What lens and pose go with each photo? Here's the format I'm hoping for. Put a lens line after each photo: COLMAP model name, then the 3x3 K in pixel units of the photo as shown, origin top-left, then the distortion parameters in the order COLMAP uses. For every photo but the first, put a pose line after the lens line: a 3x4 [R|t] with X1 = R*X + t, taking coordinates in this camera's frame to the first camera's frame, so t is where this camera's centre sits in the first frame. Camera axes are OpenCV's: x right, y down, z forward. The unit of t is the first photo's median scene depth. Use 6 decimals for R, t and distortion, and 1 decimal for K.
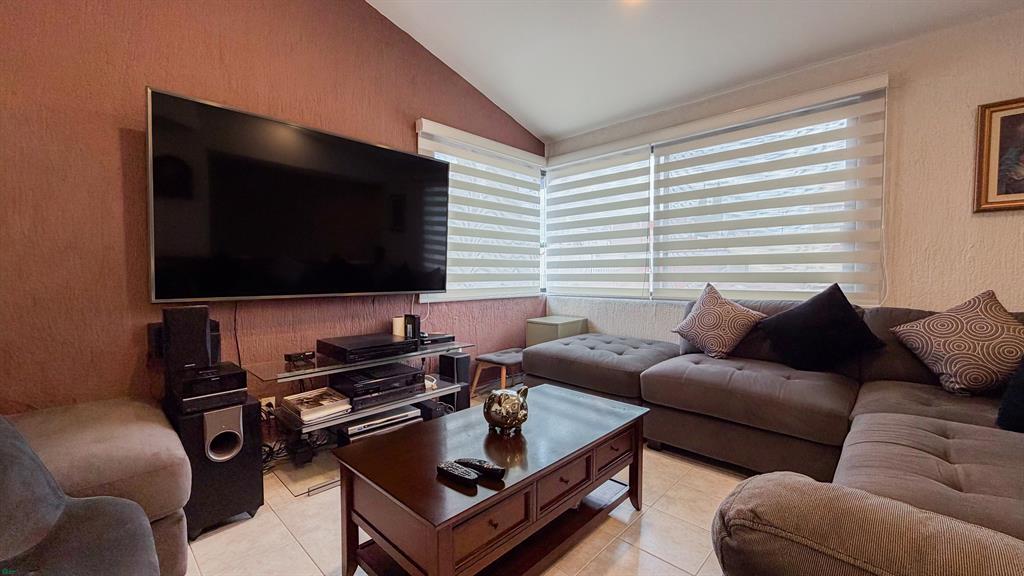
lens RADIAL K [[406.3, 0, 503.6], [0, 406.3, 288.4], [0, 0, 1]] dist [0.002422, 0.000271]
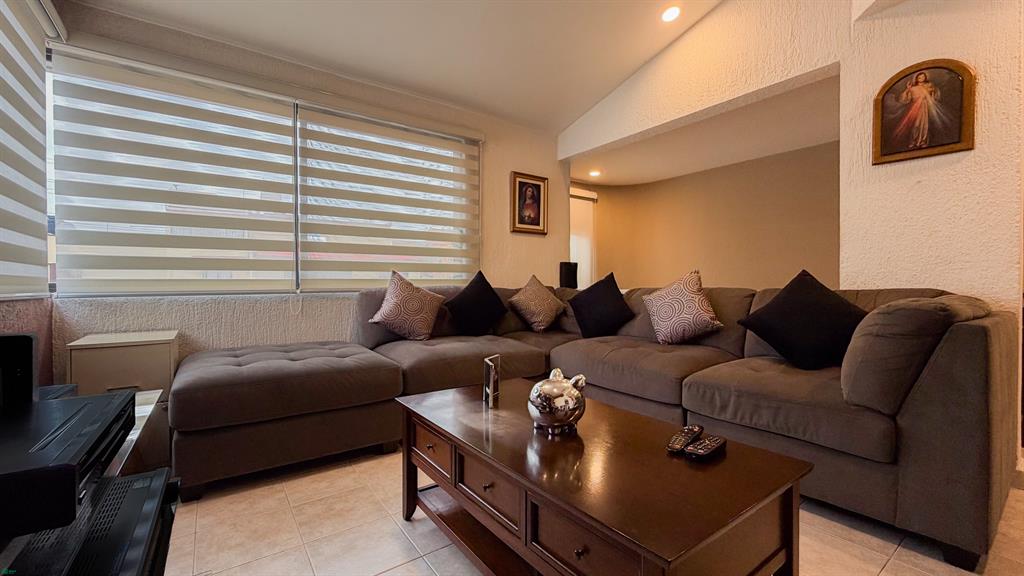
lens RADIAL K [[415.7, 0, 513.0], [0, 415.7, 283.4], [0, 0, 1]] dist [0.002080, 0.000128]
pose [[0.163613, -0.003459, 0.986519, -0.525048], [0.036376, 0.999335, -0.002529, 0.035841], [-0.985854, 0.036300, 0.163630, 0.623581]]
